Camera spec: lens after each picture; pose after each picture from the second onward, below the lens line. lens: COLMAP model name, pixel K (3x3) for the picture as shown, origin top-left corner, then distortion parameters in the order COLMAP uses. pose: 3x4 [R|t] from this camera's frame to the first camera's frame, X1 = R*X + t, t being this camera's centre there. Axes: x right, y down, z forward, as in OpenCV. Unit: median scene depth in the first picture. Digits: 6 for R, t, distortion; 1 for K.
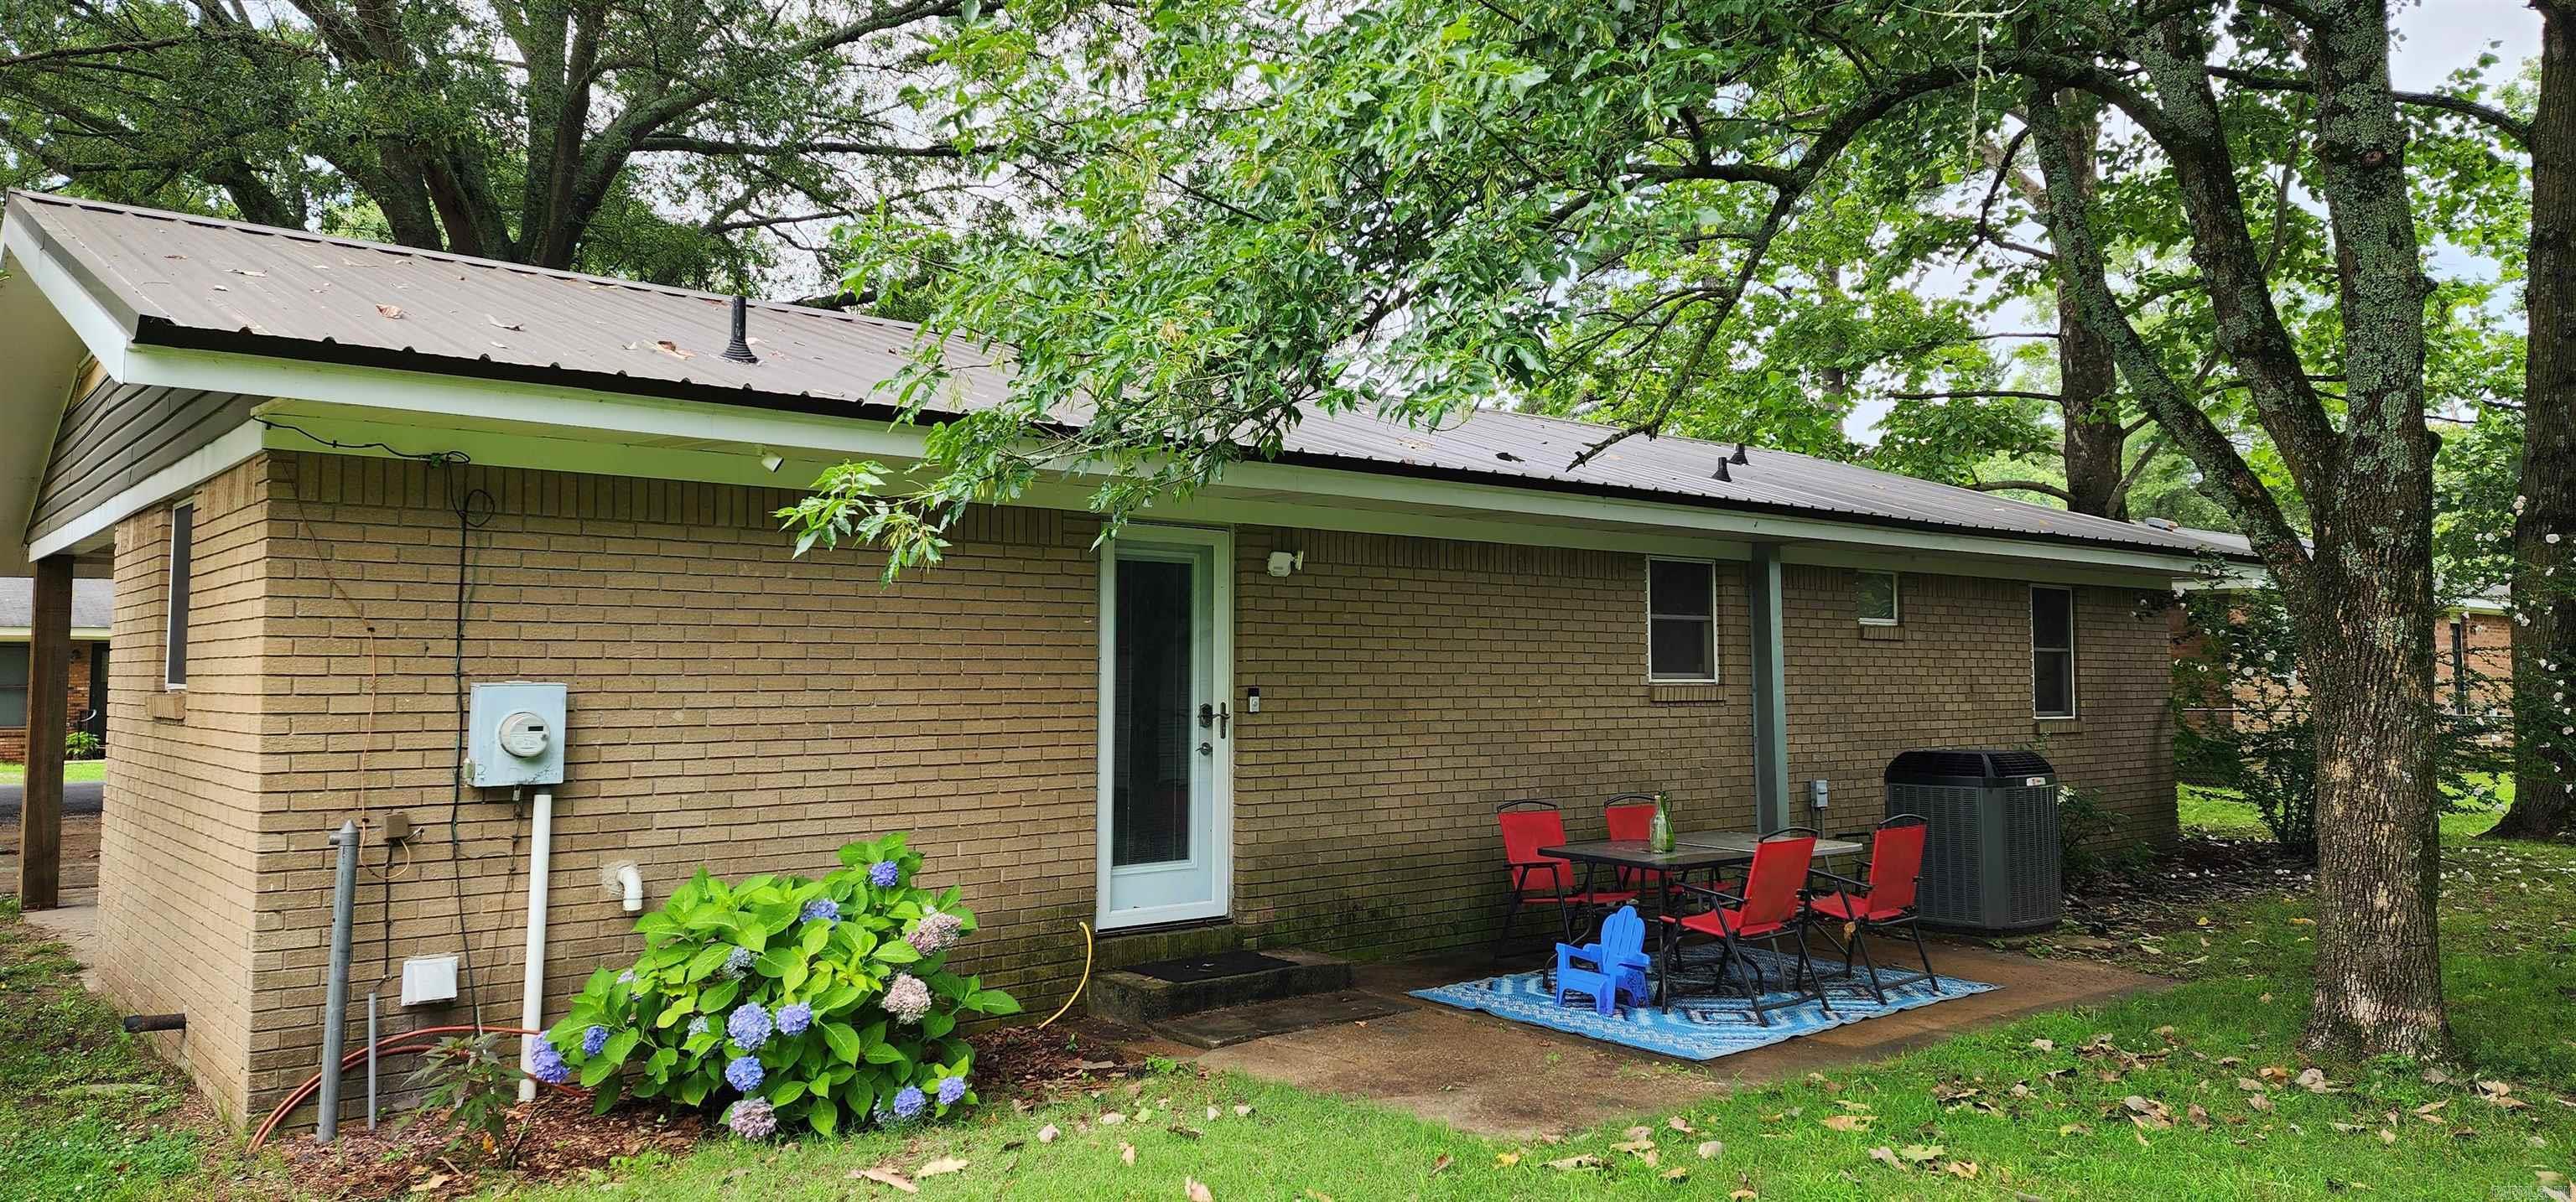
lens RADIAL K [[1678.6, 0, 1286.0], [0, 1678.6, 604.3], [0, 0, 1]] dist [0.086914, -0.079697]
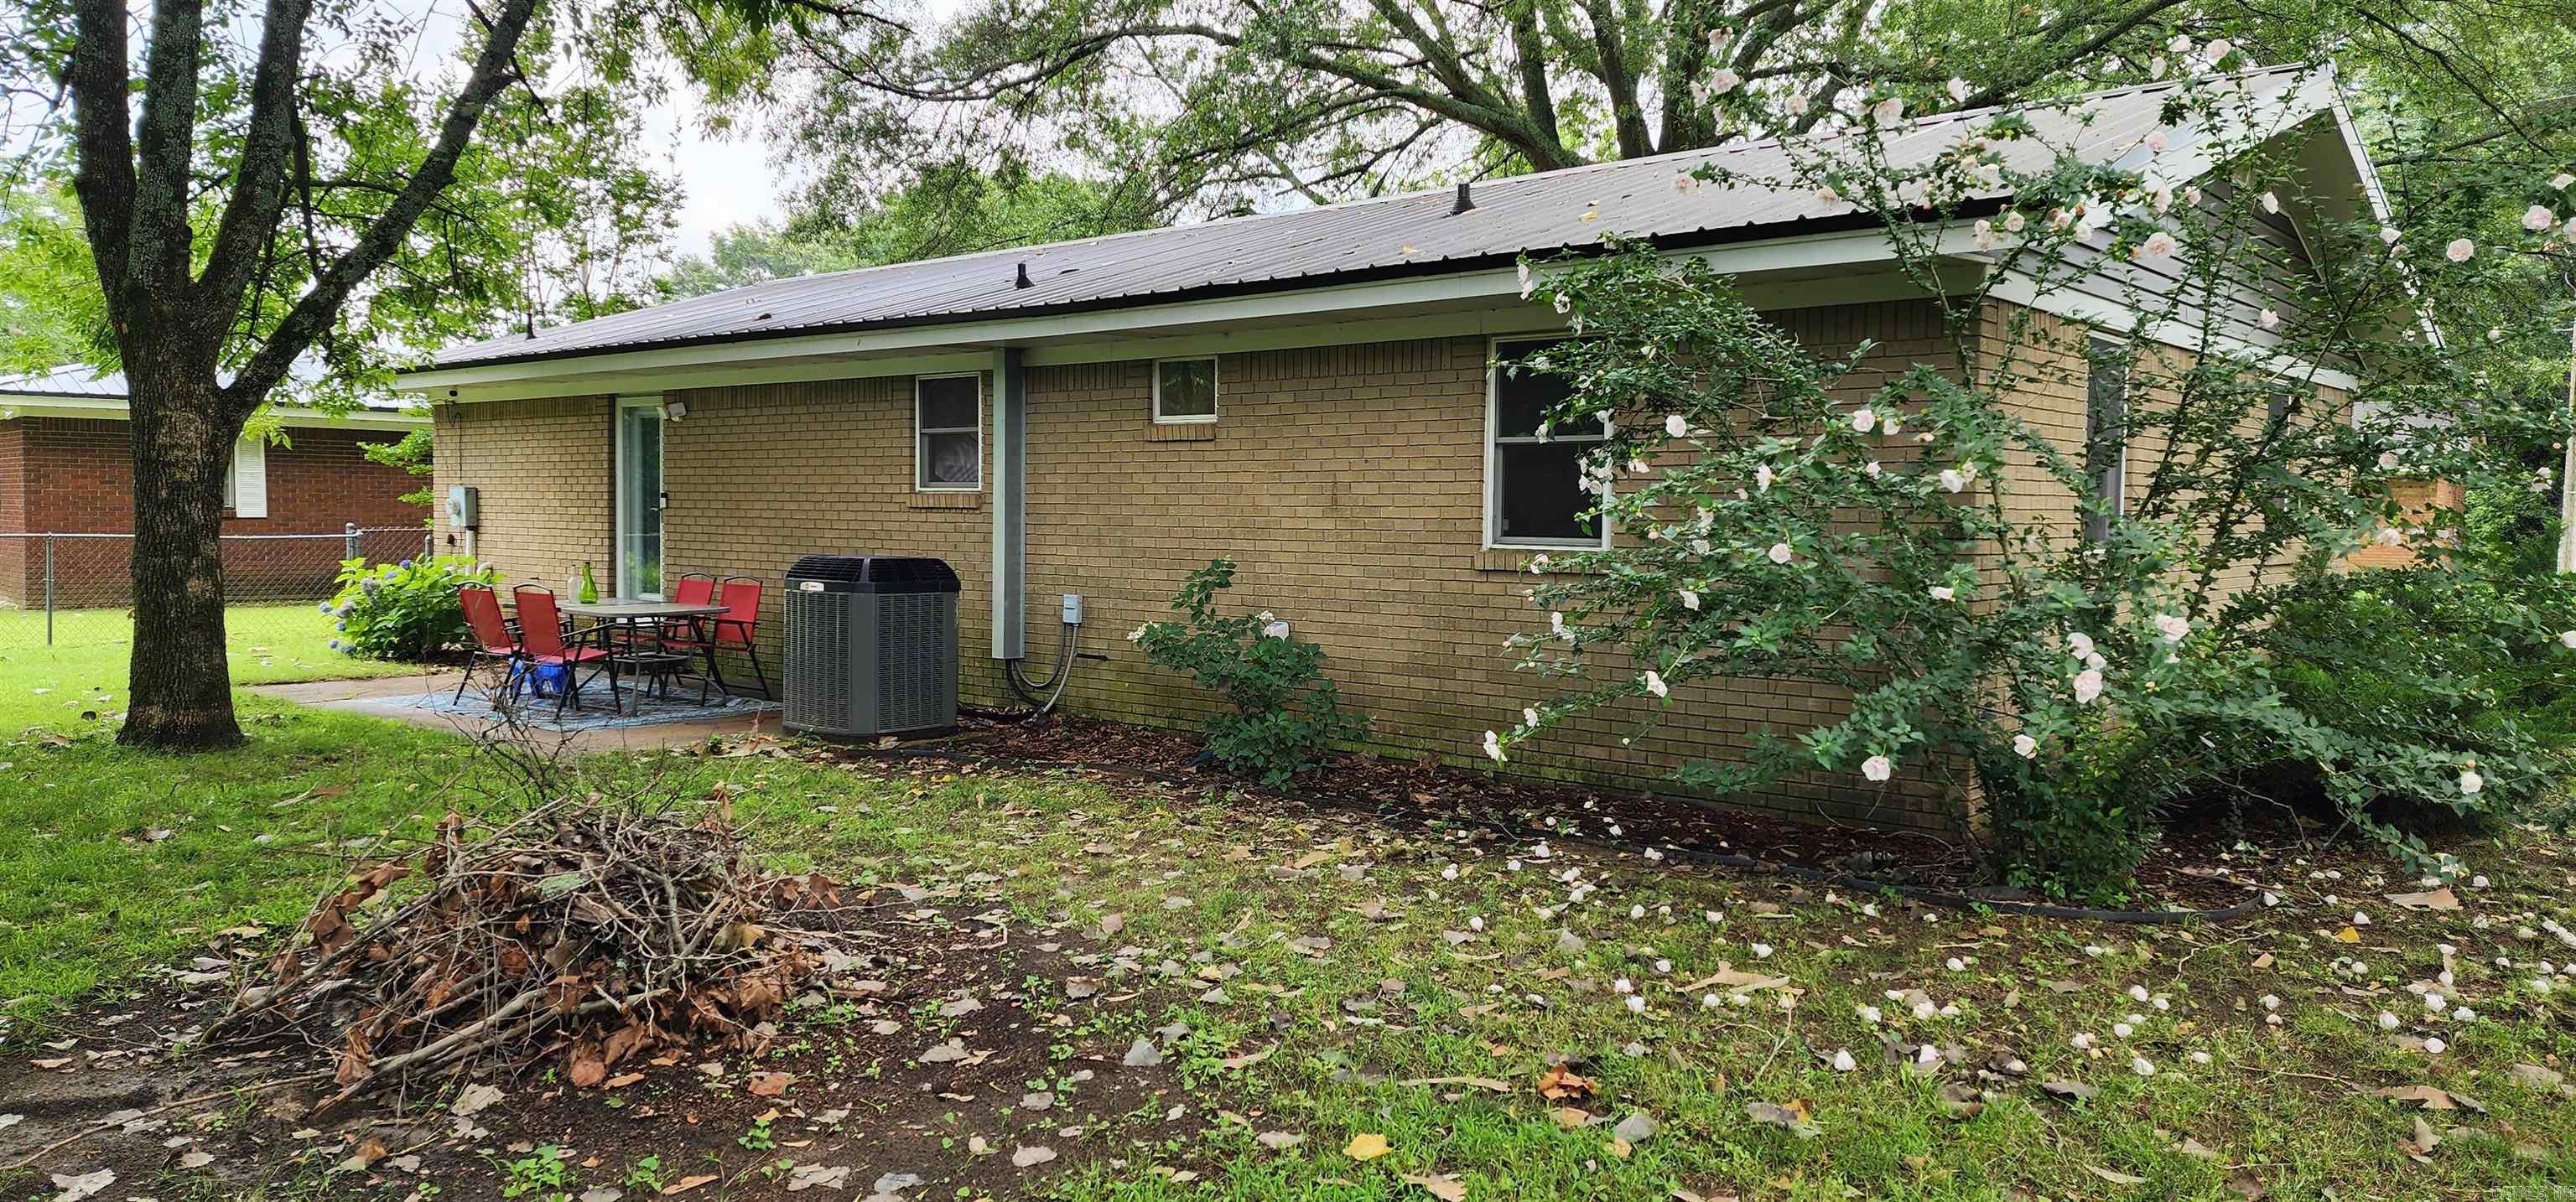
lens RADIAL K [[1678.6, 0, 1286.0], [0, 1678.6, 604.3], [0, 0, 1]] dist [0.086914, -0.079697]
pose [[0.186208, 0.059528, -0.980705, 1.273291], [0.035610, 0.997098, 0.067284, 0.051284], [0.981865, -0.047452, 0.183548, 0.960912]]
